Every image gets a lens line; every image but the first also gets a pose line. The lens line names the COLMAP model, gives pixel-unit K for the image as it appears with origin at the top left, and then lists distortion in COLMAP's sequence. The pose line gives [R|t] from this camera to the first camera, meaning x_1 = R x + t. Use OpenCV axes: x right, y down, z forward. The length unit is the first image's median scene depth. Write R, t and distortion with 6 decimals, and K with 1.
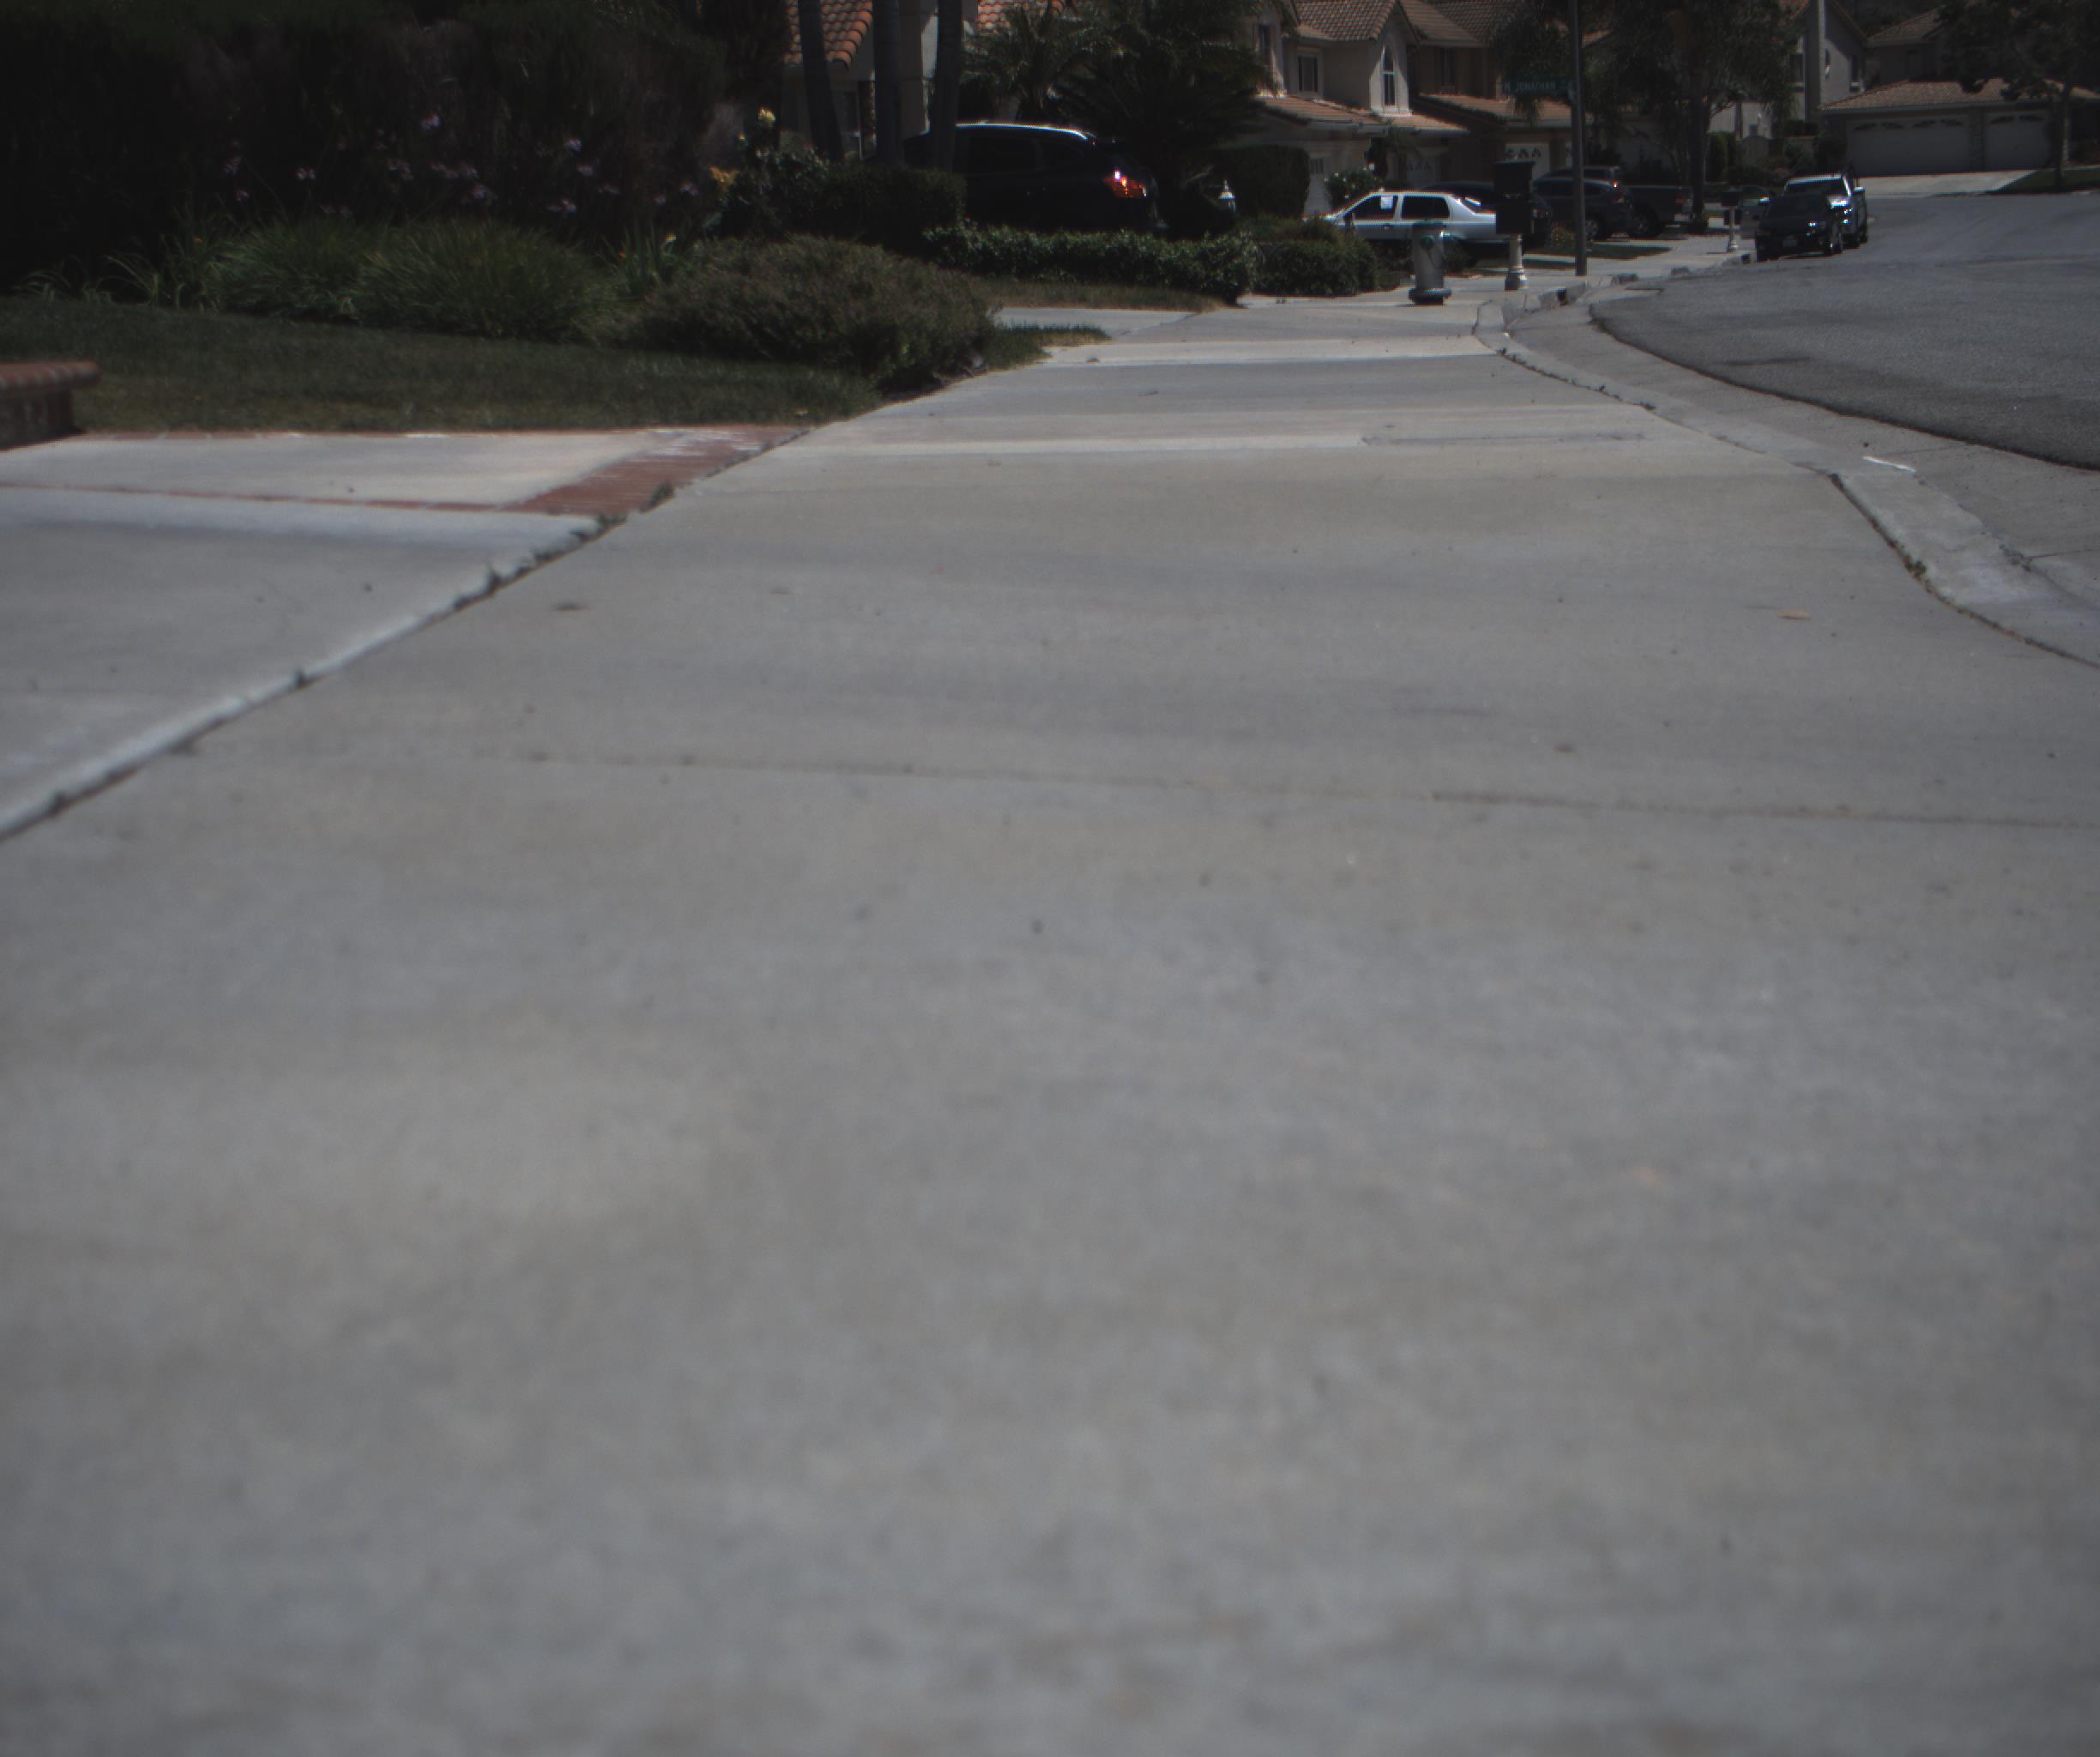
lens RADIAL K [[3709.6, 0, 1063.8], [0, 3709.6, 882.5], [0, 0, 1]] dist [-0.069926, 0.000000]
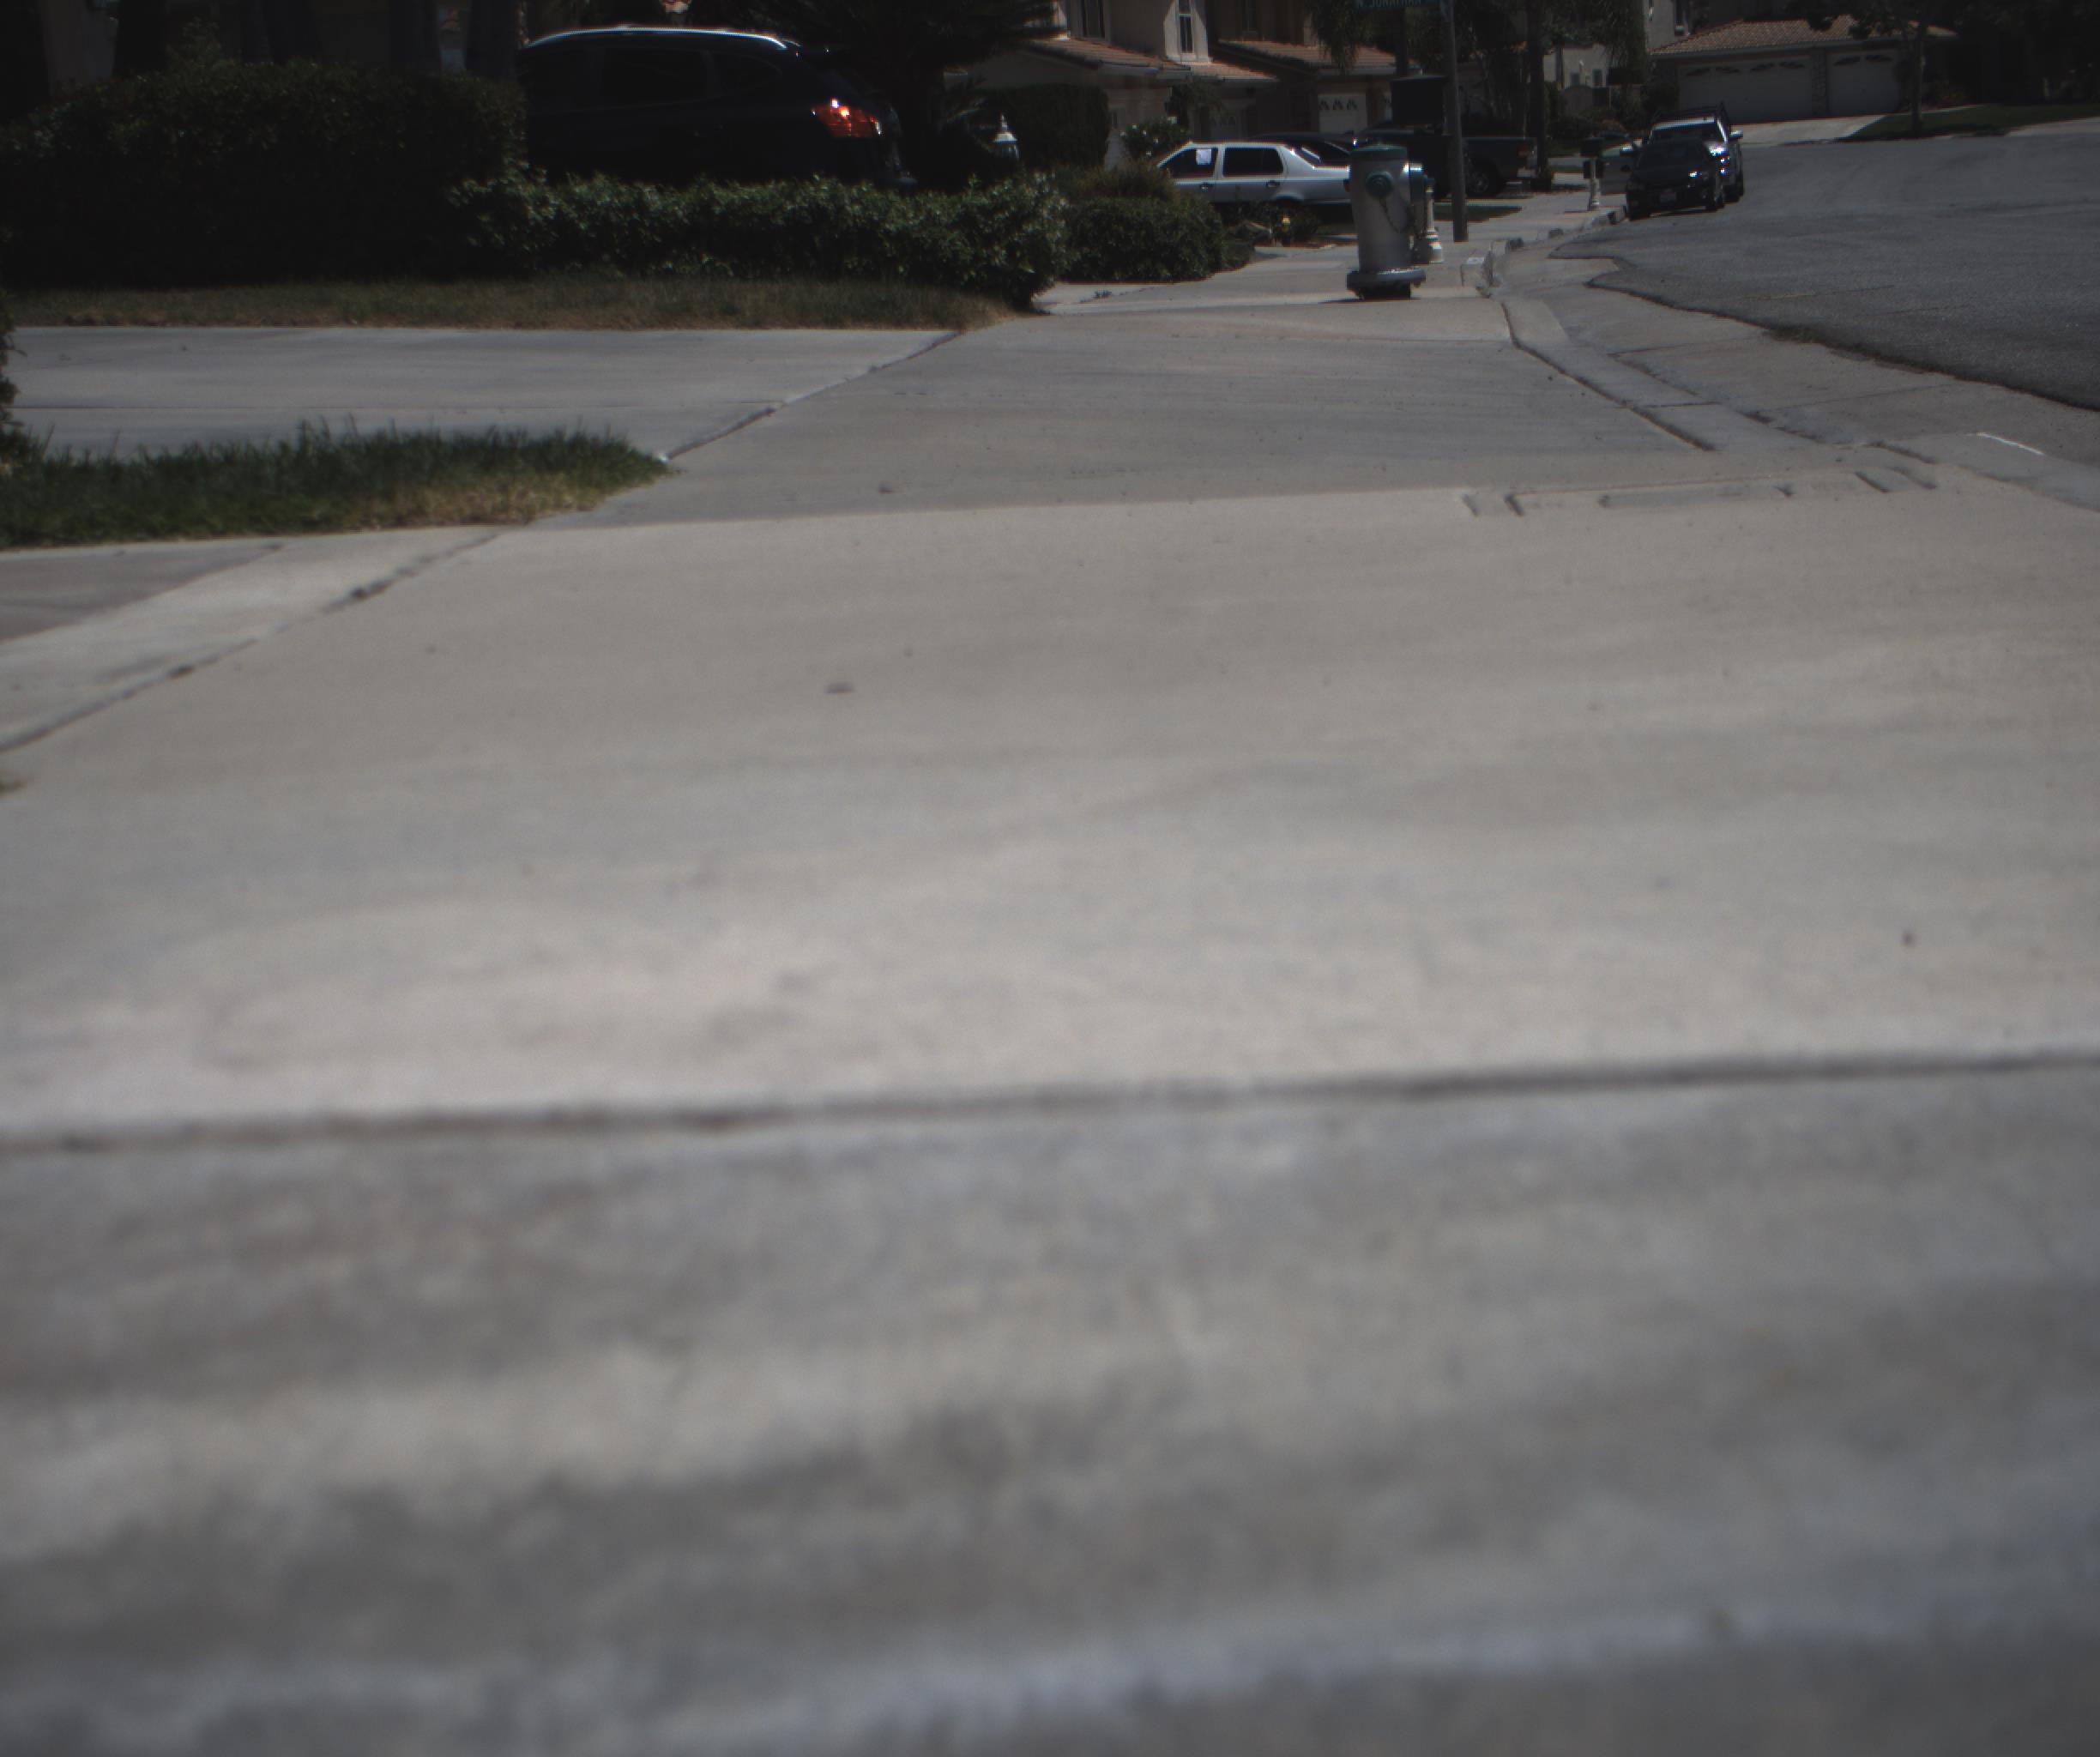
lens RADIAL K [[3709.6, 0, 1046.8], [0, 3709.6, 867.5], [0, 0, 1]] dist [-0.069926, 0.000000]
pose [[0.998216, -0.033097, 0.049700, 0.013033], [0.033004, 0.999452, 0.002688, -0.051418], [-0.049762, -0.001043, 0.998761, 0.311303]]
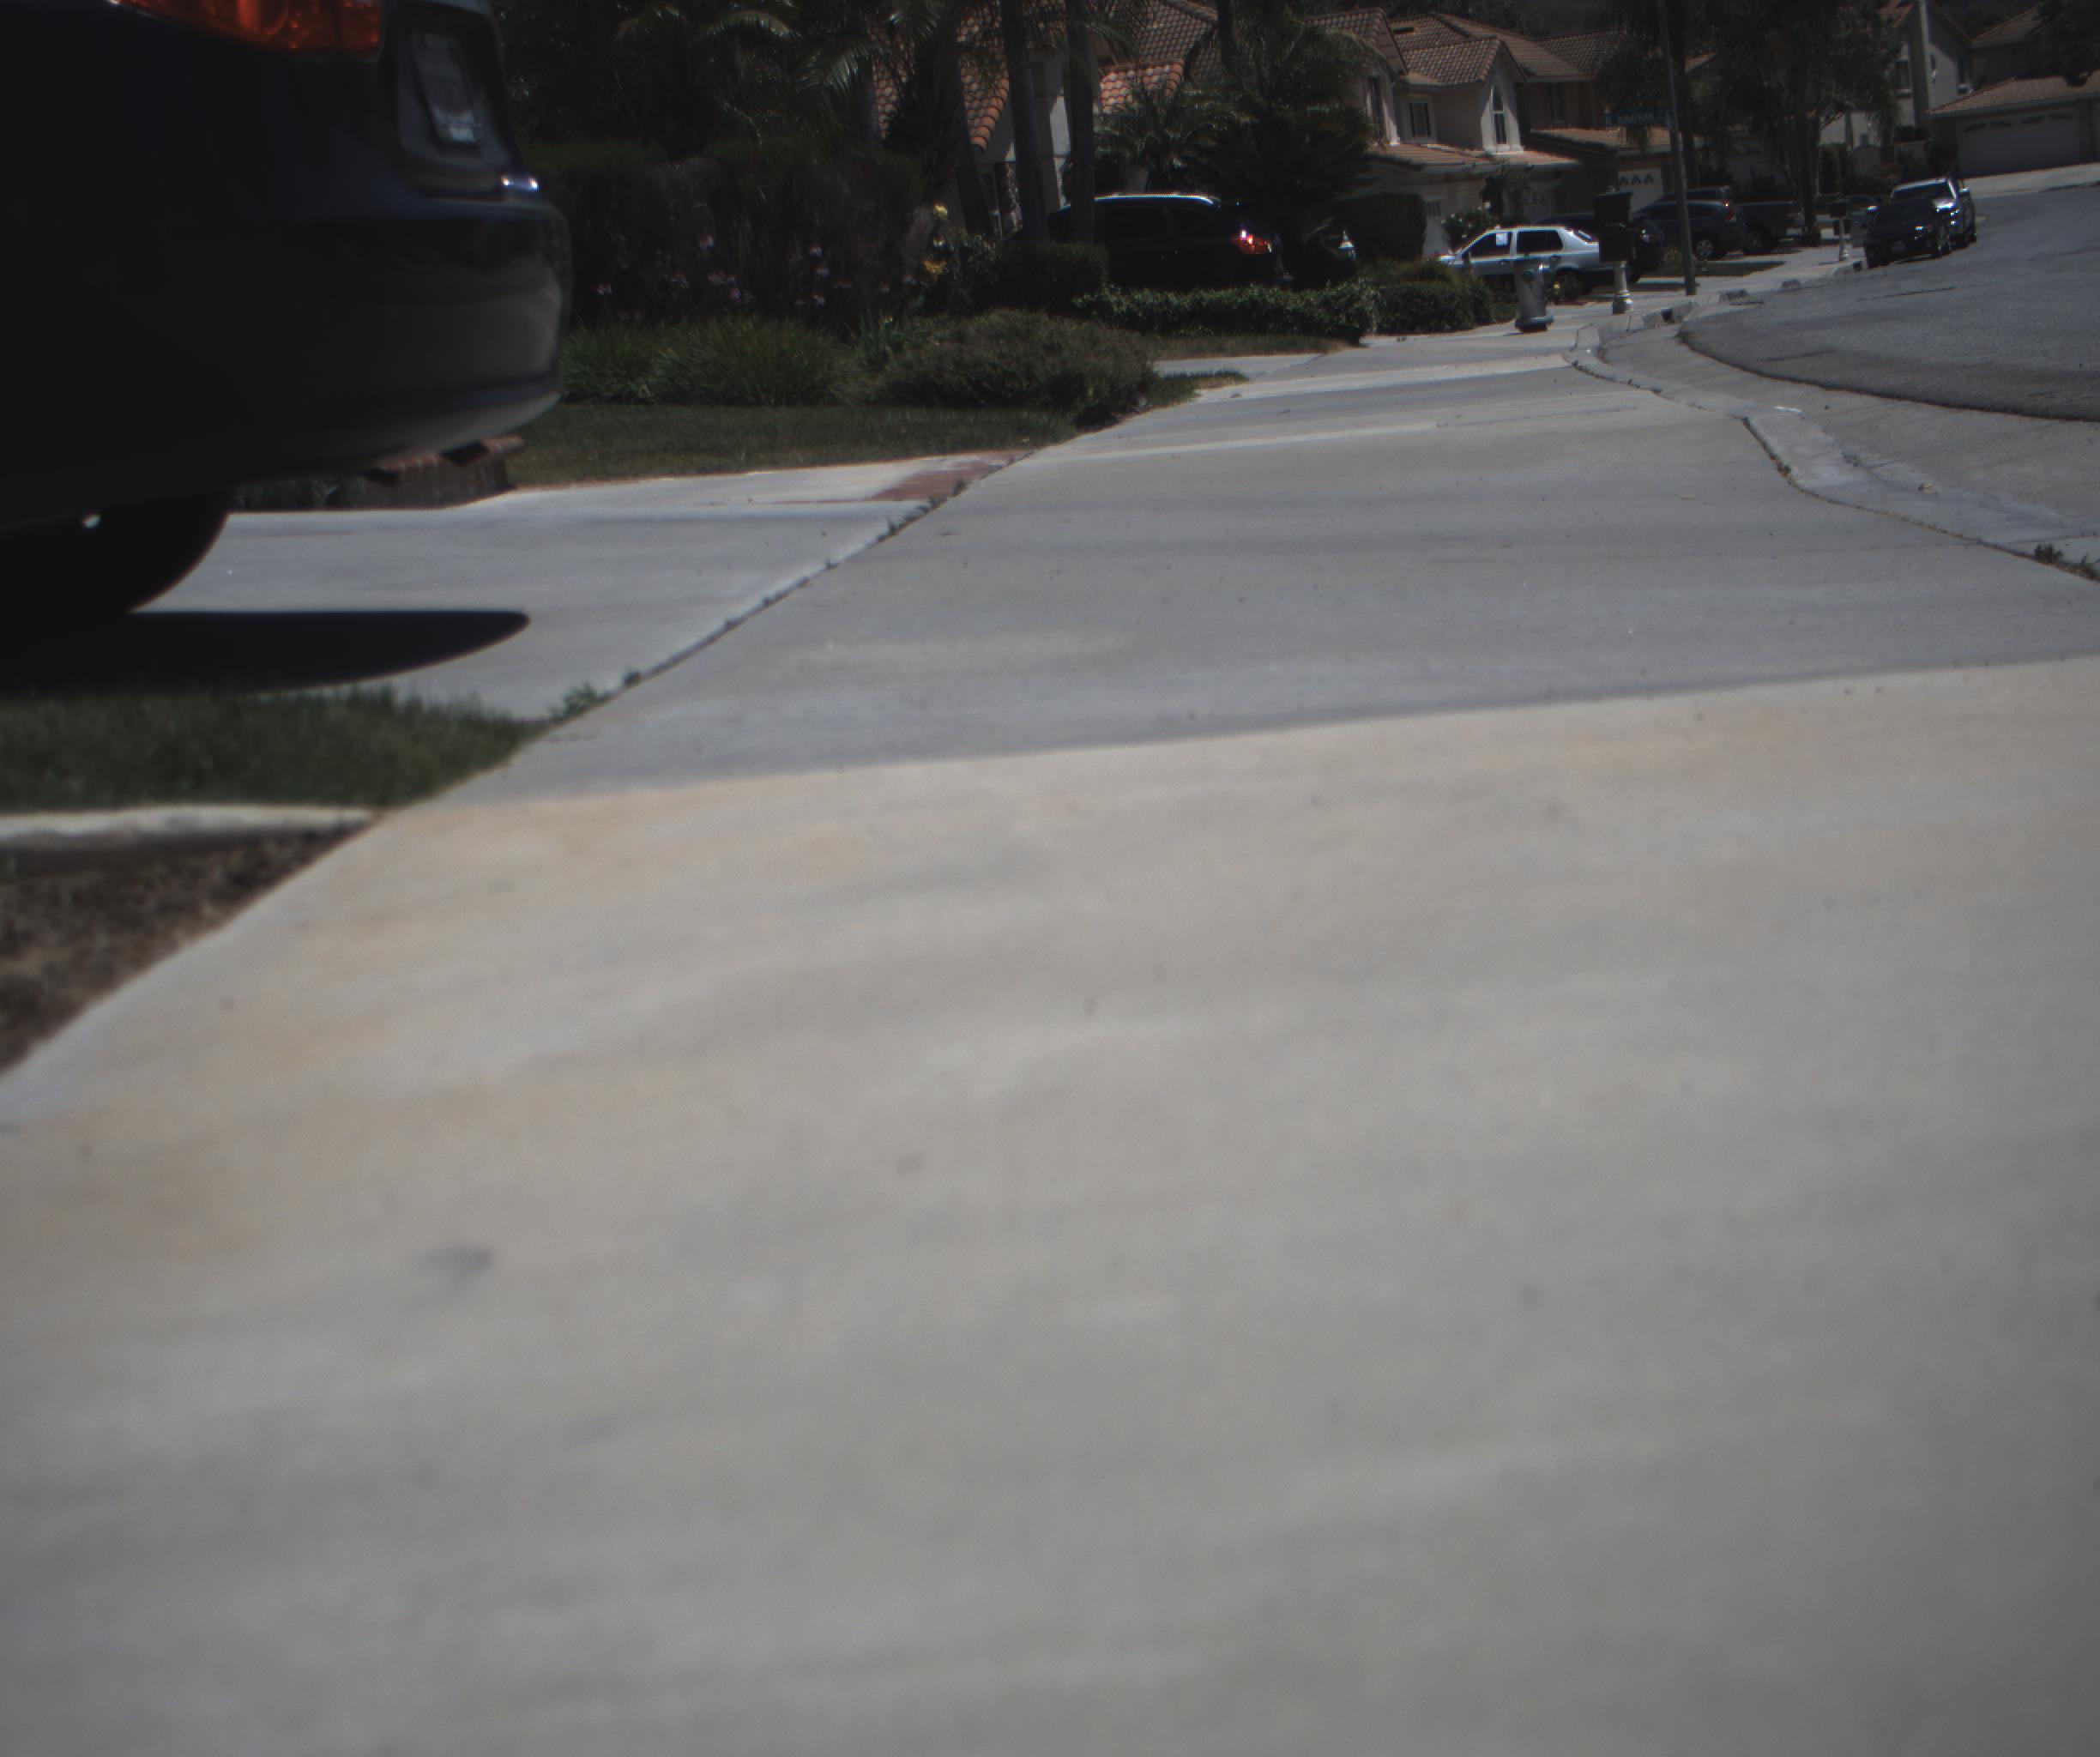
lens RADIAL K [[3709.6, 0, 1076.0], [0, 3709.6, 901.3], [0, 0, 1]] dist [-0.069926, 0.000000]
pose [[0.996800, -0.067705, -0.042484, -0.001364], [0.067220, 0.997657, -0.012724, 0.012273], [0.043246, 0.009827, 0.999016, -0.071746]]
